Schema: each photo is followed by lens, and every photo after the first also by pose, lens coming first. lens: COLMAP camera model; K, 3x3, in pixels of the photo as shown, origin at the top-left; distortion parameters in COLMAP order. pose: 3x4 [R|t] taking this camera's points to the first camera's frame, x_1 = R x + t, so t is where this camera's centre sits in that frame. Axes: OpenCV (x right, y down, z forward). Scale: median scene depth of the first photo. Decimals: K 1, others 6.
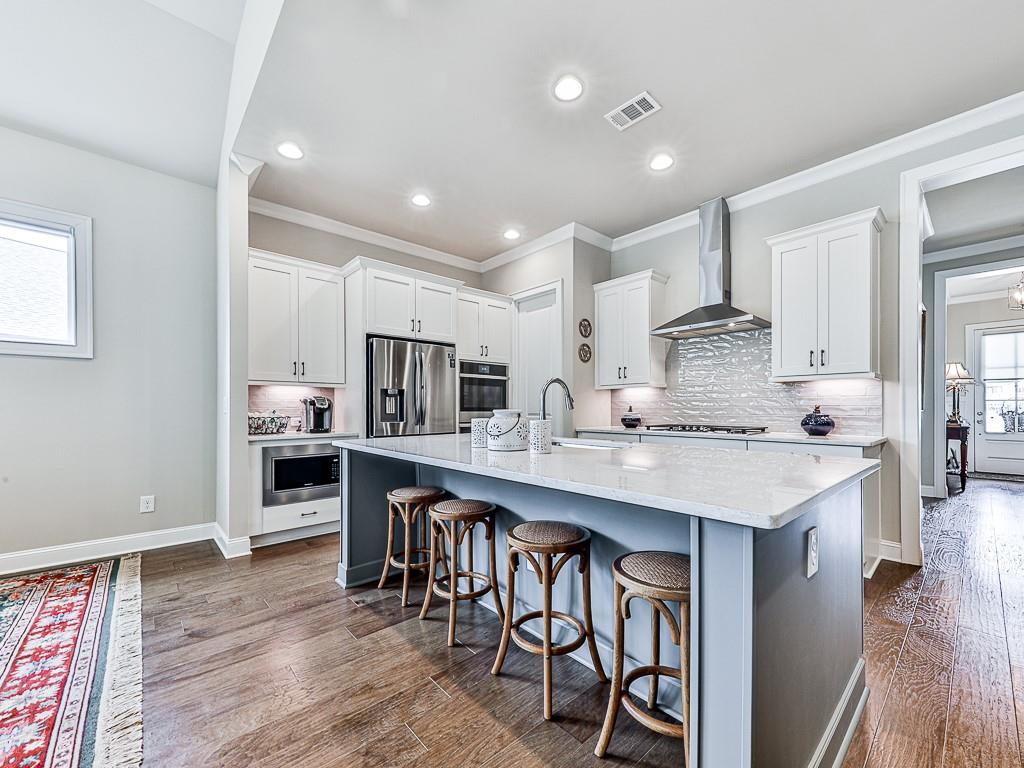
lens RADIAL K [[408.7, 0, 542.3], [0, 408.7, 402.9], [0, 0, 1]] dist [0.016719, 0.000037]
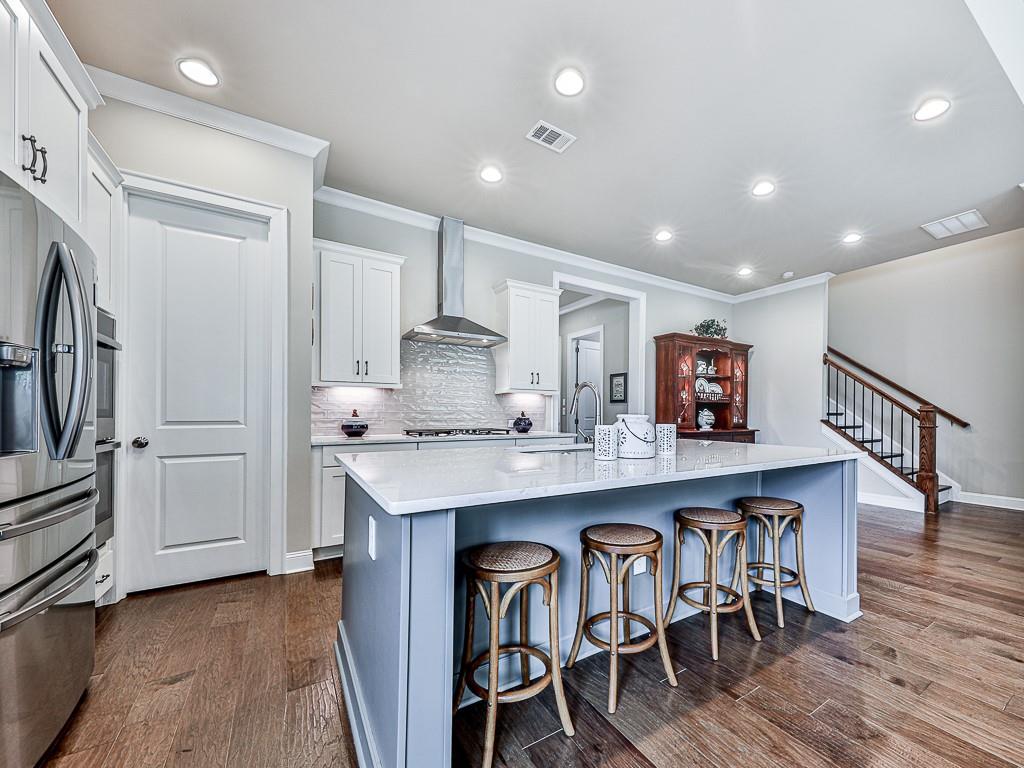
lens RADIAL K [[408.7, 0, 542.3], [0, 408.7, 402.9], [0, 0, 1]] dist [0.016719, 0.000037]
pose [[0.203404, 0.027901, 0.978697, -0.631616], [-0.017483, 0.999538, -0.024861, 0.010737], [-0.978939, -0.012054, 0.203798, 0.606190]]
